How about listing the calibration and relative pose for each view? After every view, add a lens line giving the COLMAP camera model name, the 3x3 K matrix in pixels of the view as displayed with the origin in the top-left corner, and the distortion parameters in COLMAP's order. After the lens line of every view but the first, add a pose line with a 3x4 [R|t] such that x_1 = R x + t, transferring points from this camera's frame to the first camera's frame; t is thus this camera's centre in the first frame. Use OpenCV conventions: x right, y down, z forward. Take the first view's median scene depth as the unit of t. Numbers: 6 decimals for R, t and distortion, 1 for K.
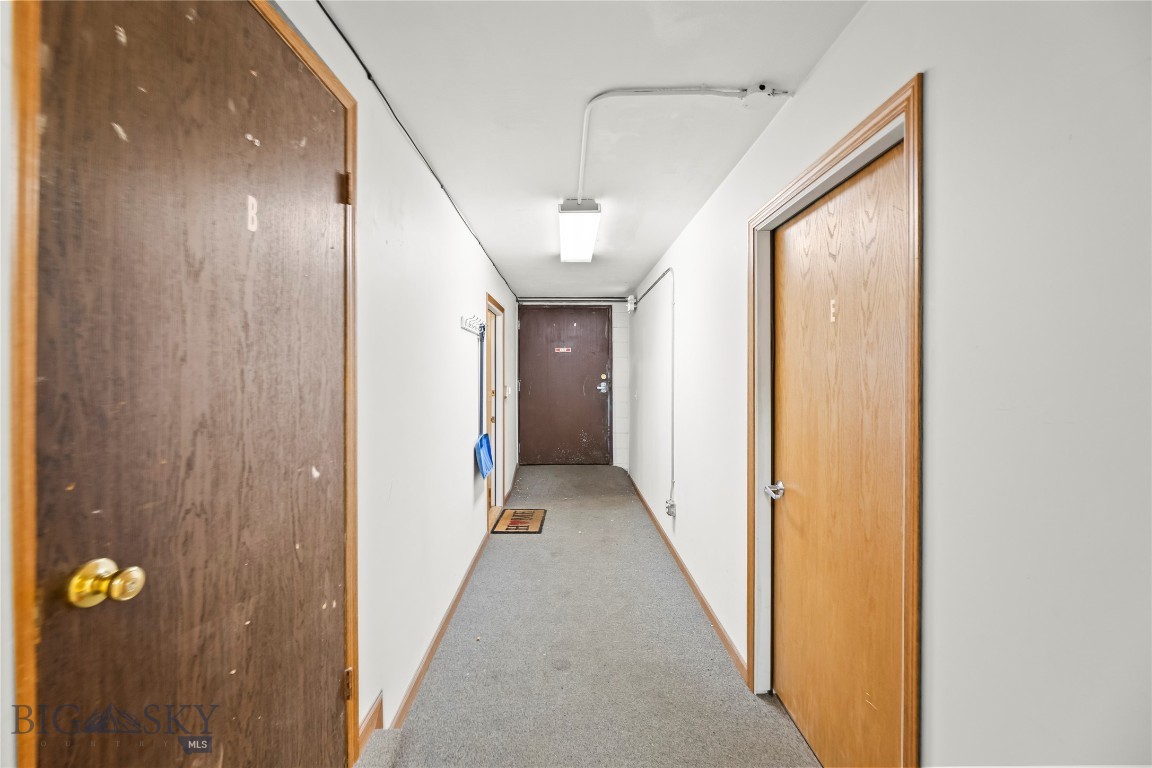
lens RADIAL K [[468.0, 0, 577.3], [0, 468.0, 371.6], [0, 0, 1]] dist [0.000169, 0.000111]
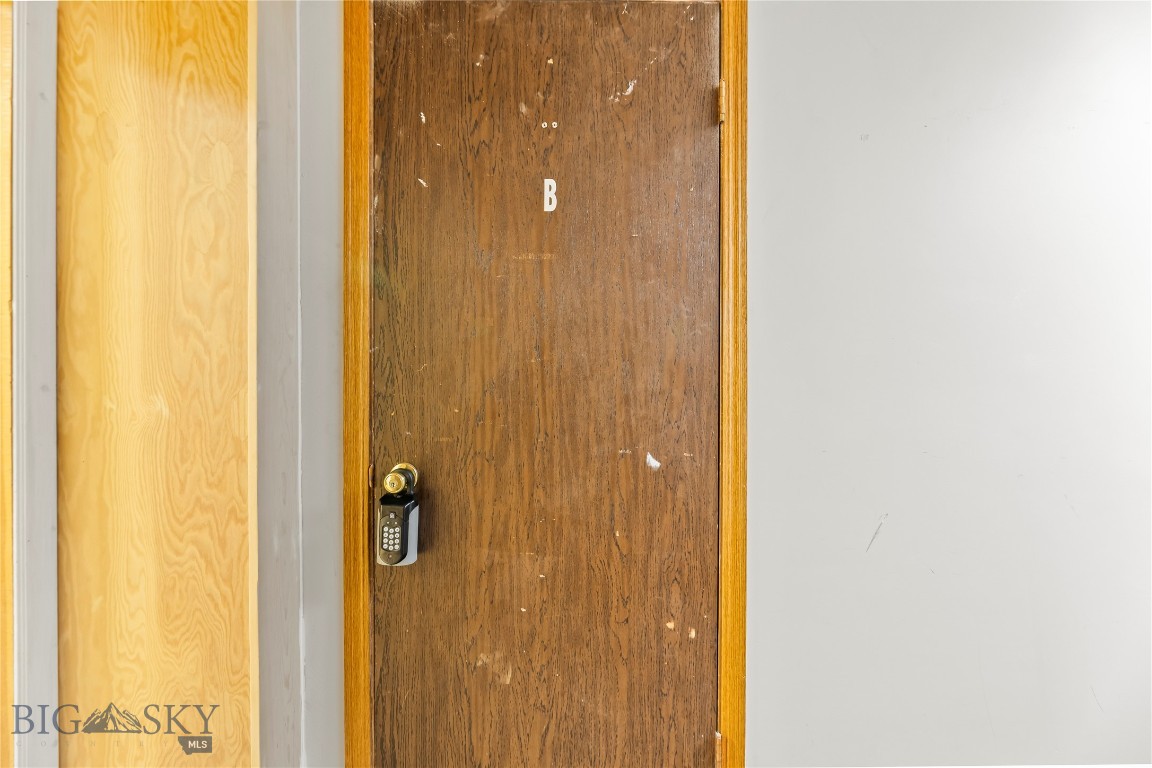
lens RADIAL K [[468.0, 0, 577.3], [0, 468.0, 371.6], [0, 0, 1]] dist [0.000169, 0.000111]
pose [[0.006068, 0.001090, -0.999981, 0.370260], [0.001448, 0.999998, 0.001099, 0.062578], [0.999981, -0.001454, 0.006067, 1.059385]]
